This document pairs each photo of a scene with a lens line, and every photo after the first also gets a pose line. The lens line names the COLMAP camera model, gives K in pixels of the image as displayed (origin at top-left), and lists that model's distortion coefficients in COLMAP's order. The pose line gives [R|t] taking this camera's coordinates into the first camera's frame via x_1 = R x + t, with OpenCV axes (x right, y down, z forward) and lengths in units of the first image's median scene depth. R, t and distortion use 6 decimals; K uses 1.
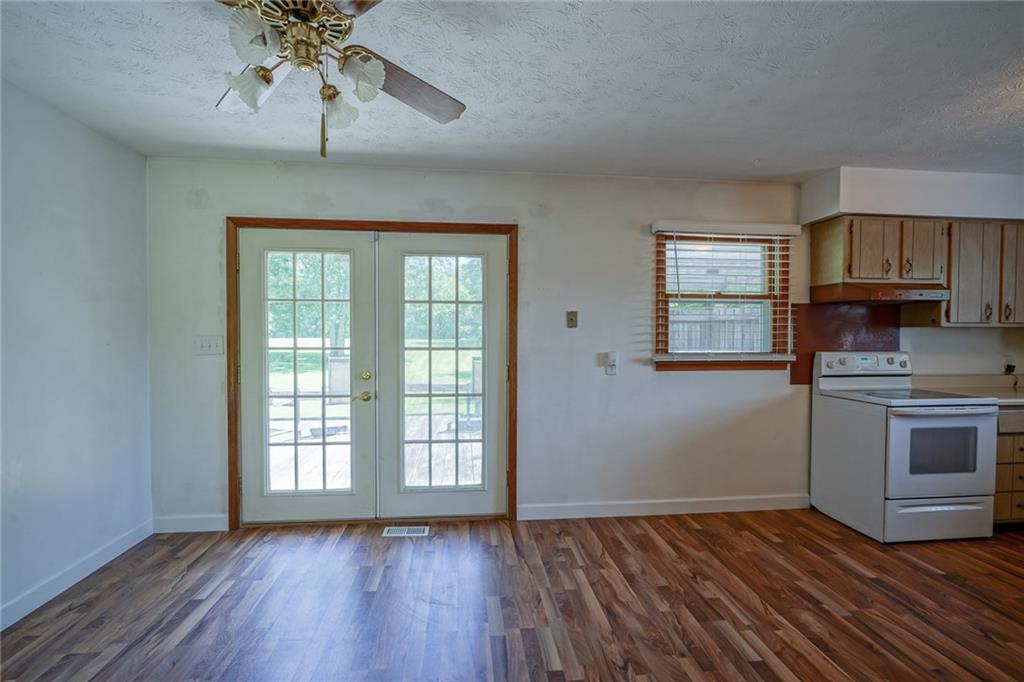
lens RADIAL K [[460.5, 0, 511.4], [0, 460.5, 343.3], [0, 0, 1]] dist [-0.010202, 0.003354]
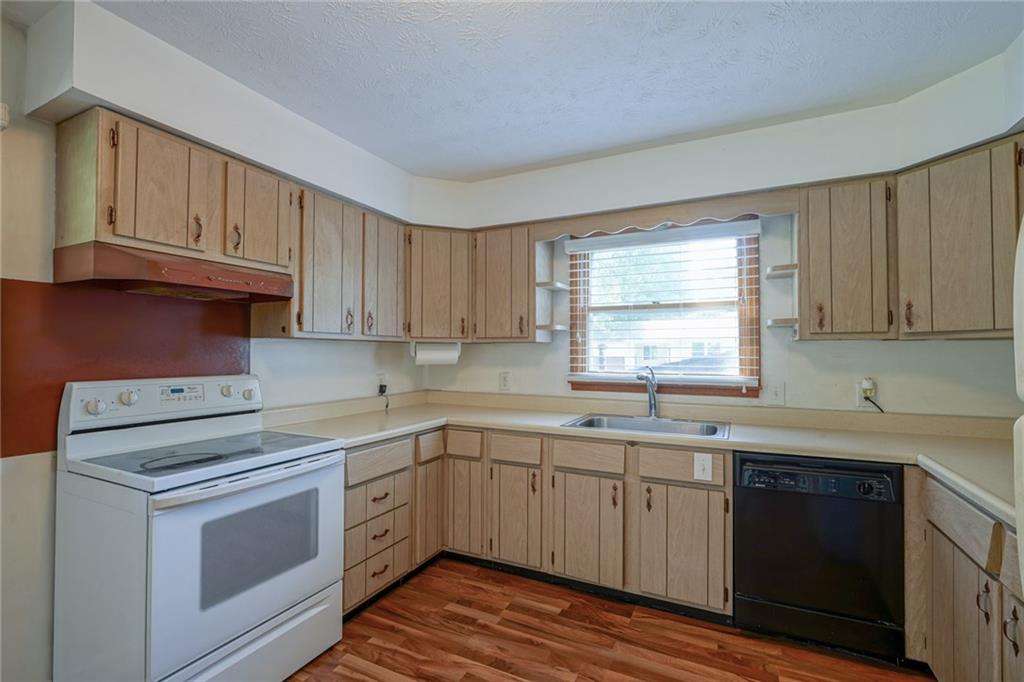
lens RADIAL K [[460.5, 0, 513.7], [0, 460.5, 345.4], [0, 0, 1]] dist [-0.010202, 0.003354]
pose [[0.535745, 0.013445, 0.844273, 0.538261], [0.015156, 0.999559, -0.025535, -0.001733], [-0.844244, 0.026476, 0.535305, 0.352997]]
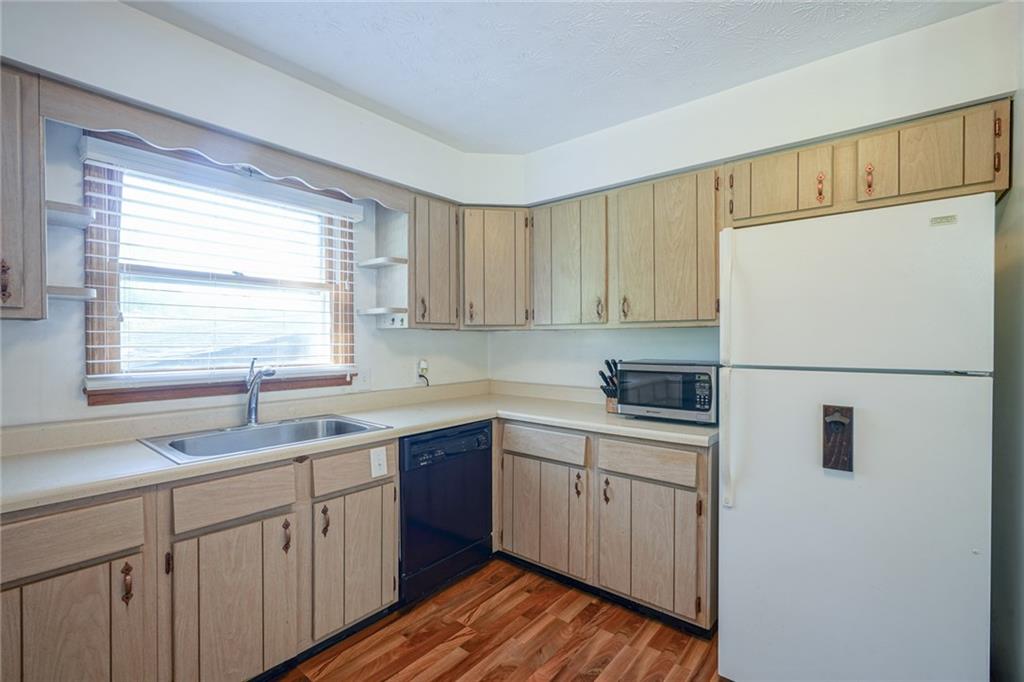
lens RADIAL K [[460.5, 0, 508.2], [0, 460.5, 346.3], [0, 0, 1]] dist [-0.010202, 0.003354]
pose [[-0.700778, -0.009757, 0.713313, 0.891872], [0.014026, 0.999525, 0.027452, -0.019695], [-0.713242, 0.029242, -0.700308, 1.397880]]
